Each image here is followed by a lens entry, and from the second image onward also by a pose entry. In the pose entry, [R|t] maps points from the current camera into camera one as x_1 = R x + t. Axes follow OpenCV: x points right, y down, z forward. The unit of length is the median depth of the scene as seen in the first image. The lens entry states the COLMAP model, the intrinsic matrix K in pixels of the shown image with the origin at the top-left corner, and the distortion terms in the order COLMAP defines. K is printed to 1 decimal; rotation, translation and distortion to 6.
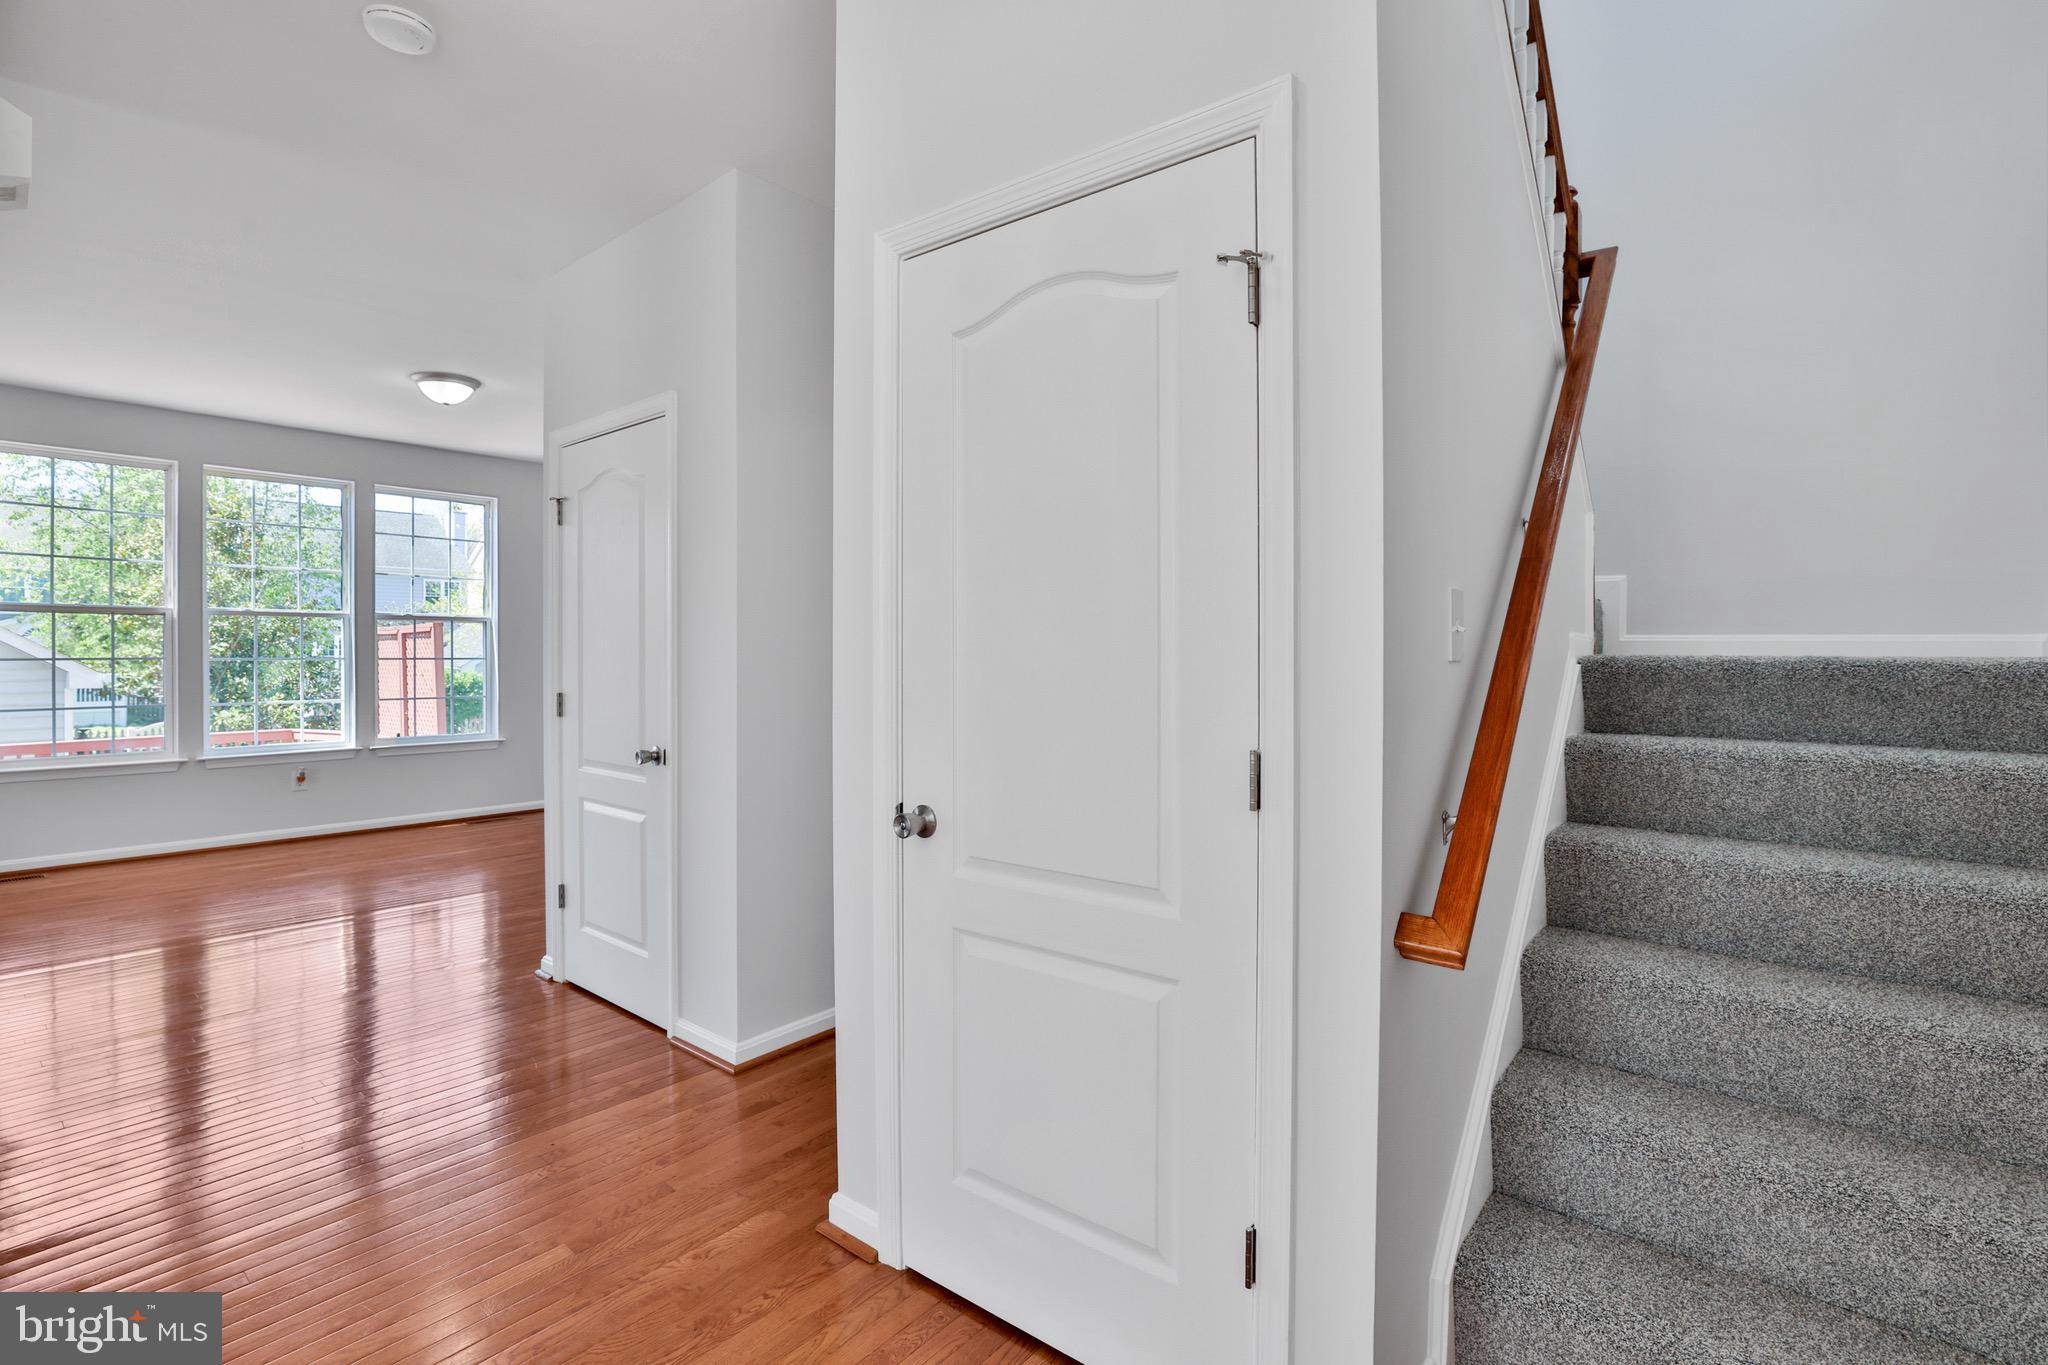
lens RADIAL K [[950.3, 0, 1037.3], [0, 950.3, 661.0], [0, 0, 1]] dist [-0.050682, 0.016269]
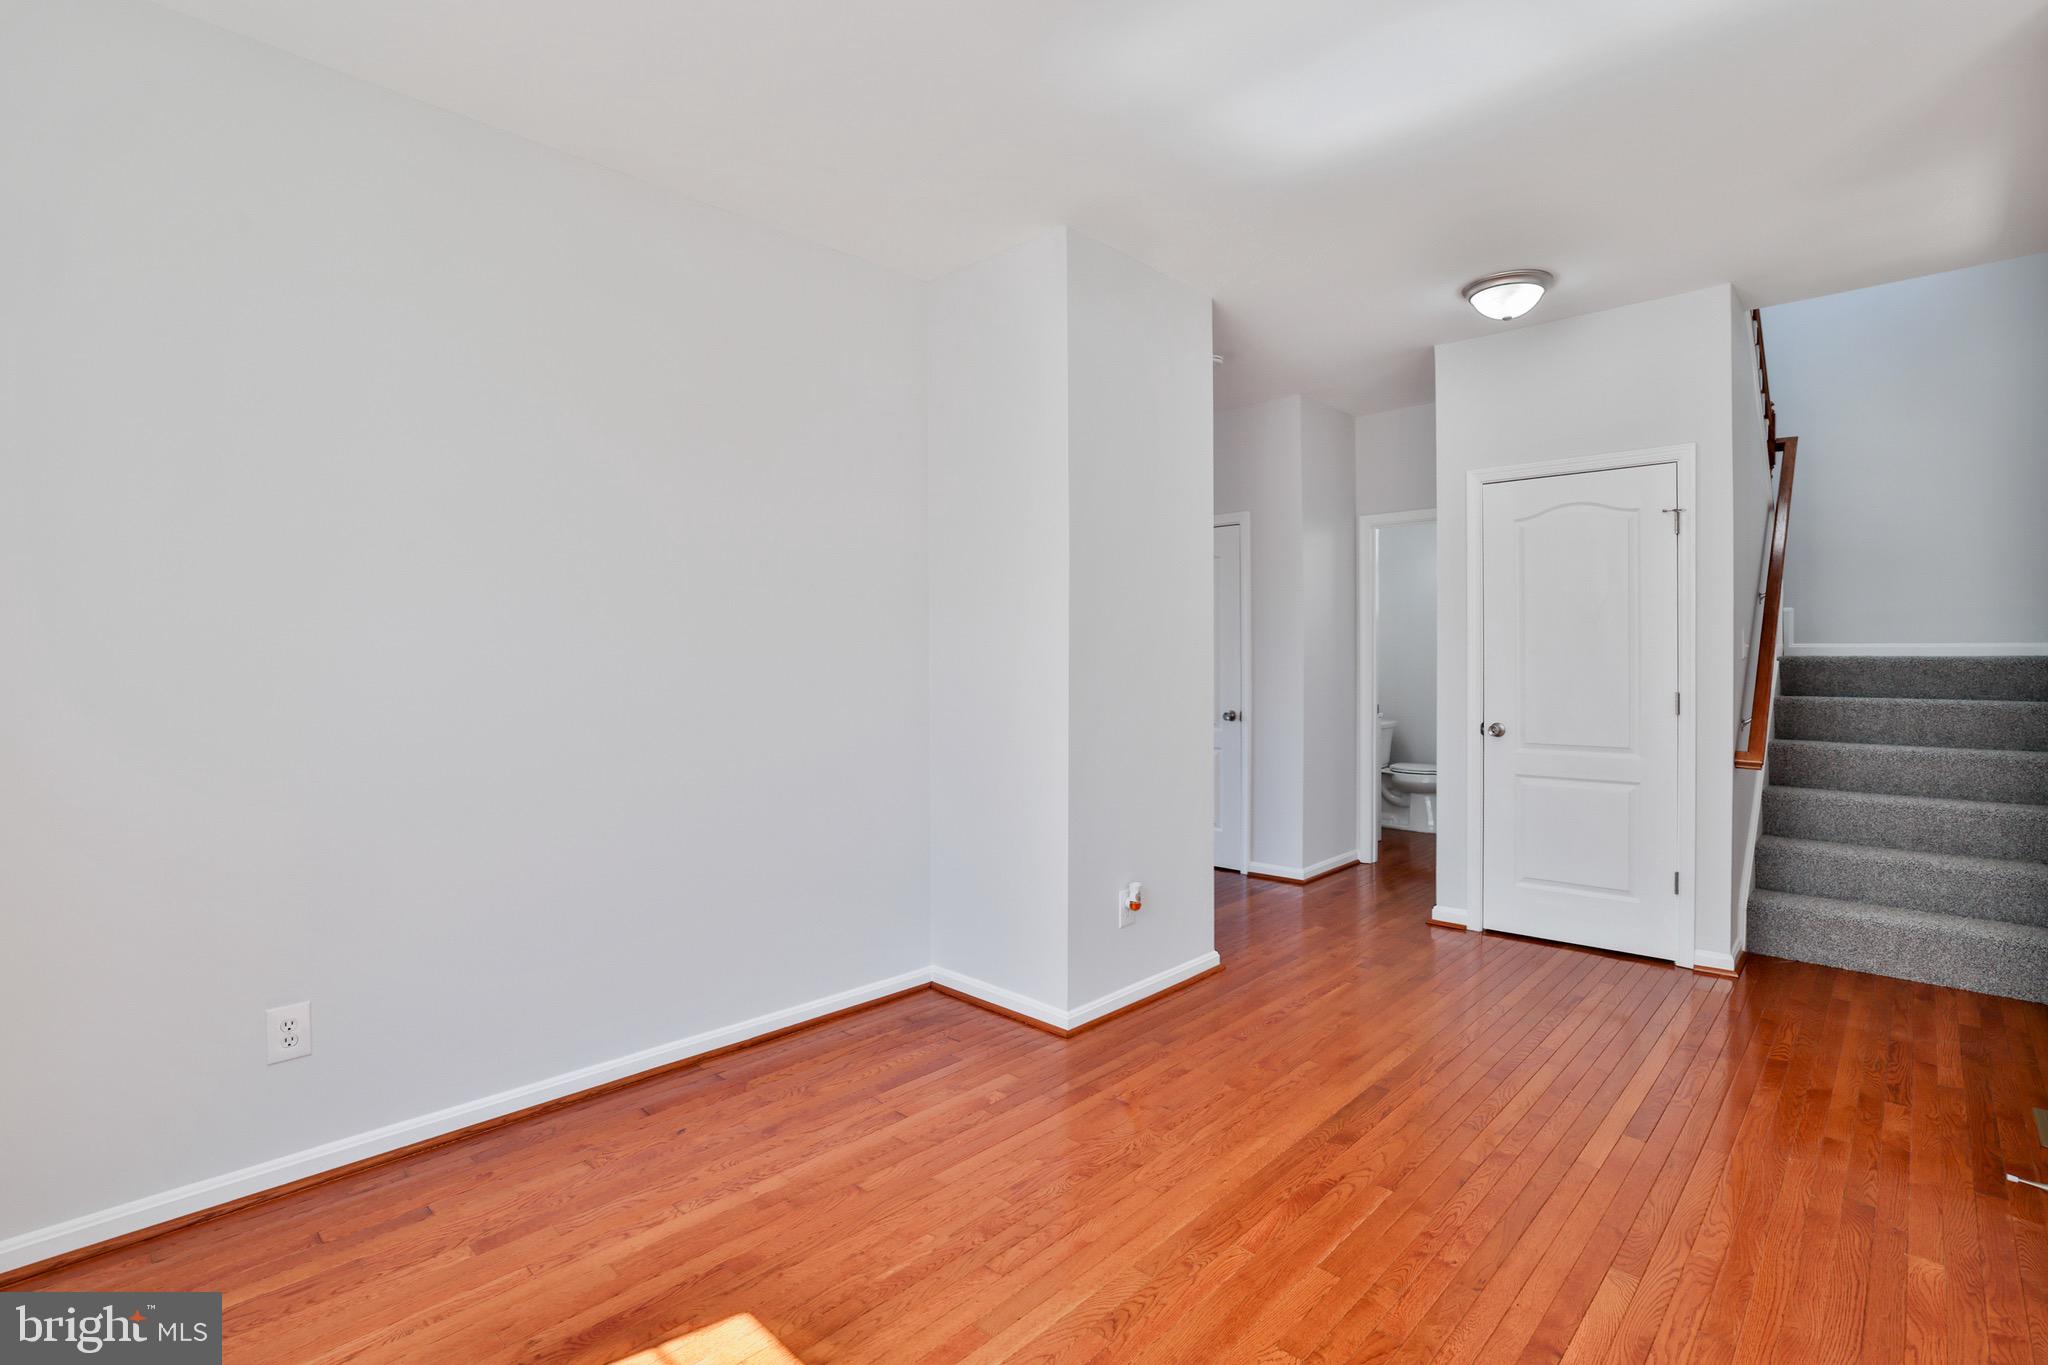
lens RADIAL K [[950.3, 0, 1042.7], [0, 950.3, 670.1], [0, 0, 1]] dist [-0.050682, 0.016269]
pose [[0.996669, -0.005003, -0.081399, -0.972828], [0.005422, 0.999973, 0.004919, 0.006742], [0.081373, -0.005344, 0.996669, -1.284829]]
